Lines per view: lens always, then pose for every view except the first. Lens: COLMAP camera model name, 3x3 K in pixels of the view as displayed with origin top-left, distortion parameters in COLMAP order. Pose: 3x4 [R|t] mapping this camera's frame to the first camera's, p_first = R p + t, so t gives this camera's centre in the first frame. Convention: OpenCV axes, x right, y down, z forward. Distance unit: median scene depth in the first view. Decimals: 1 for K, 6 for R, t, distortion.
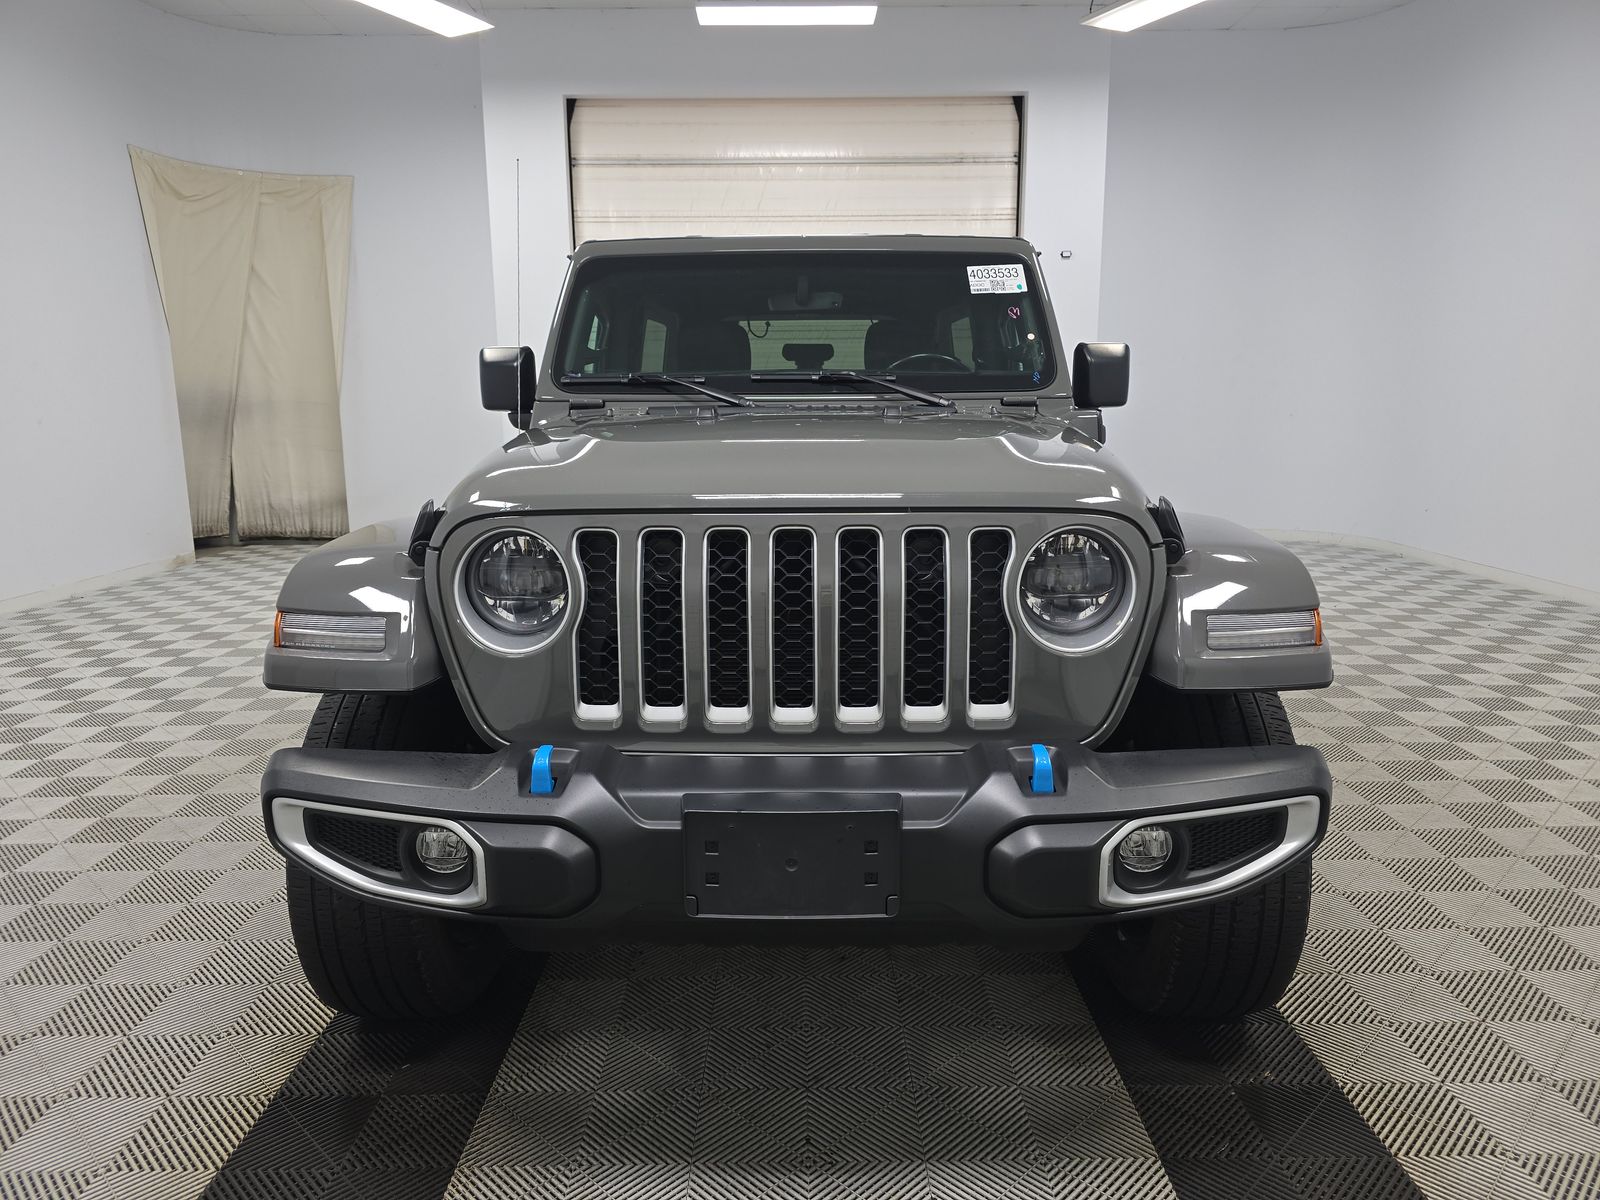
lens RADIAL K [[1105.6, 0, 808.5], [0, 1105.6, 600.0], [0, 0, 1]] dist [0.032201, -0.008061]
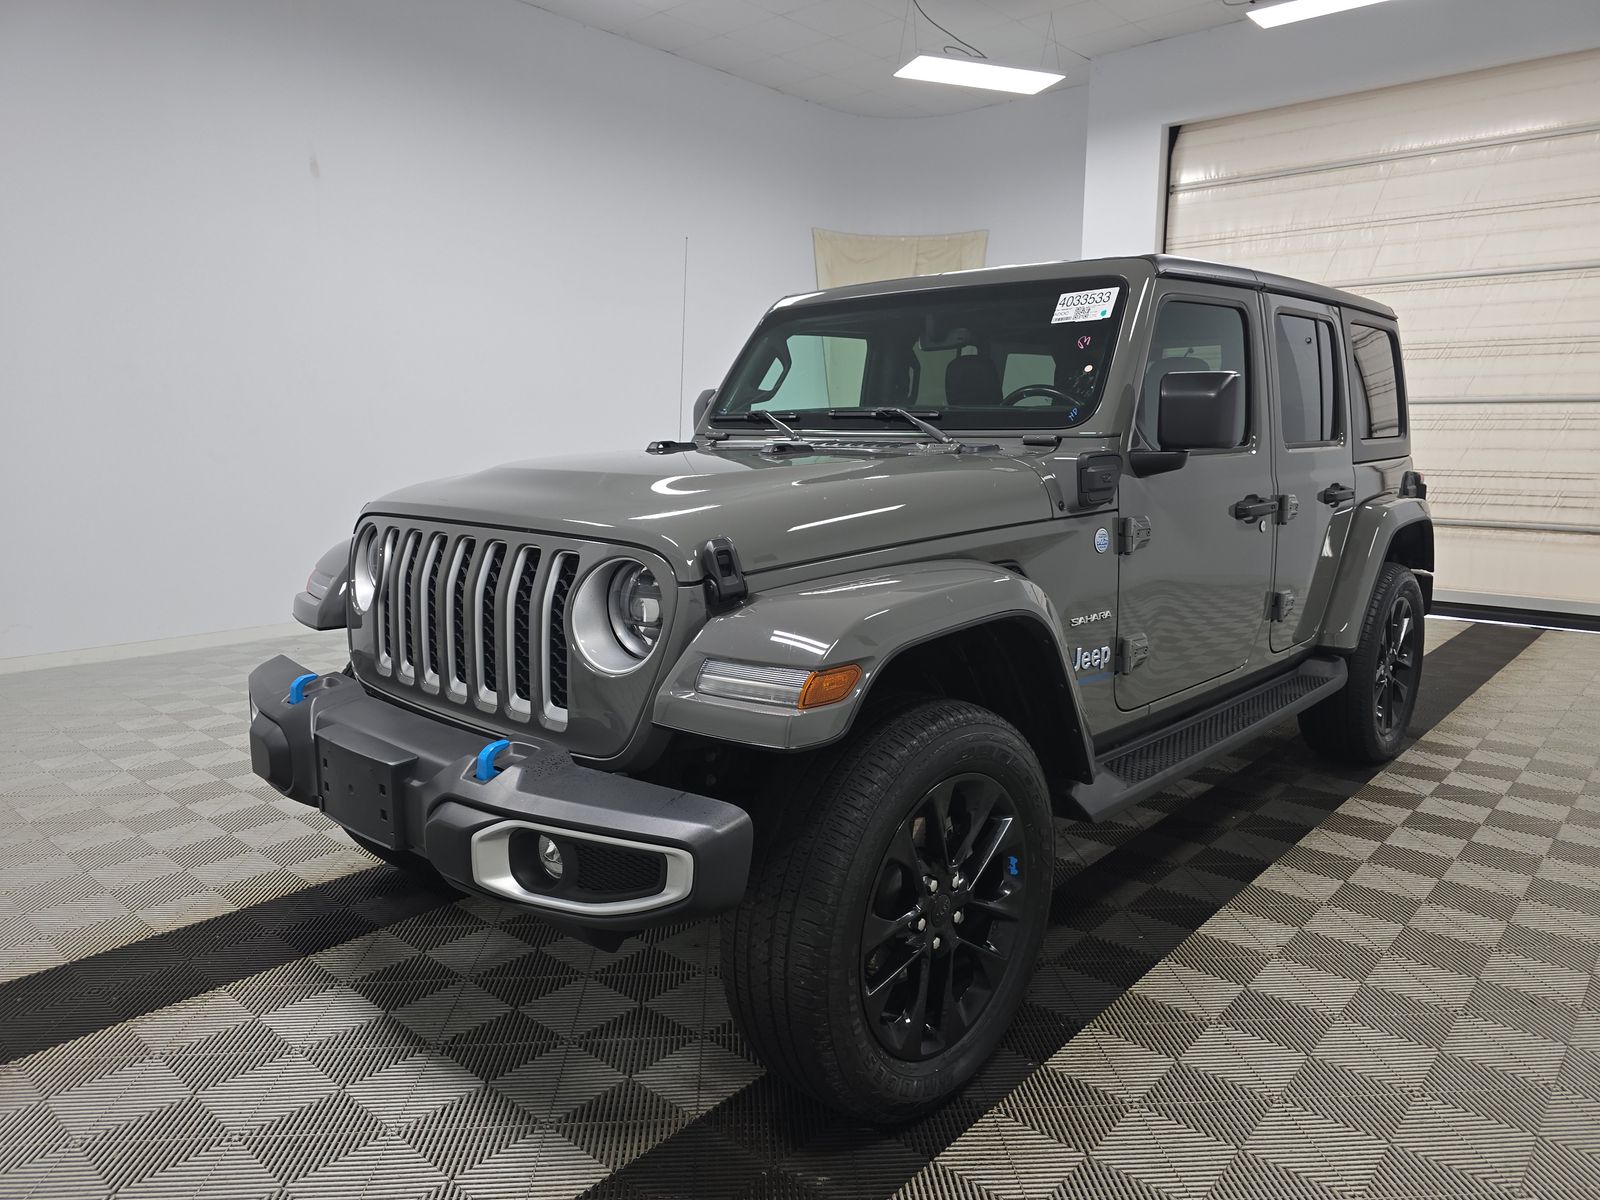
lens RADIAL K [[1105.6, 0, 799.2], [0, 1105.6, 595.4], [0, 0, 1]] dist [0.032201, -0.008061]
pose [[0.736868, 0.110086, -0.667014, 0.246939], [-0.128052, 0.991519, 0.022180, -0.017105], [0.663799, 0.069068, 0.744715, 0.071260]]
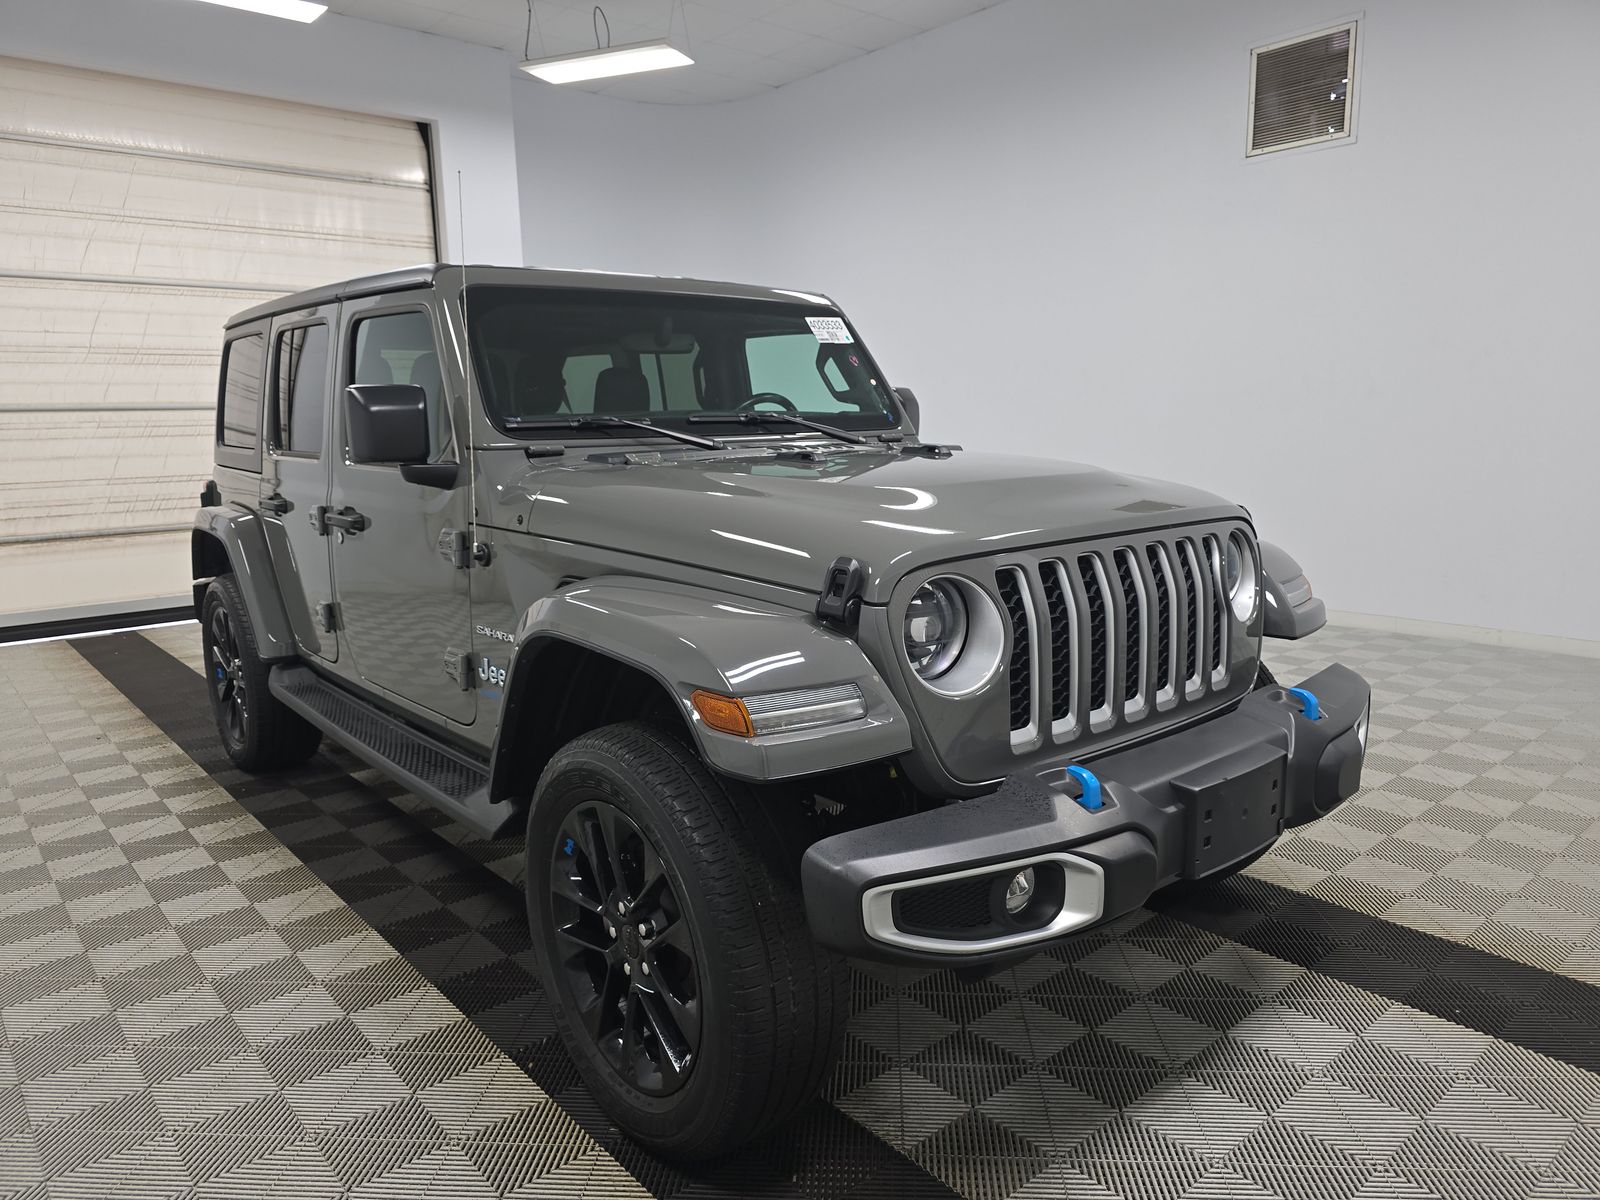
lens RADIAL K [[1105.6, 0, 803.5], [0, 1105.6, 600.5], [0, 0, 1]] dist [0.032201, -0.008061]
pose [[0.758387, -0.116330, 0.641340, -0.234601], [0.131770, 0.990991, 0.023932, -0.019133], [-0.638346, 0.066360, 0.766884, 0.069471]]
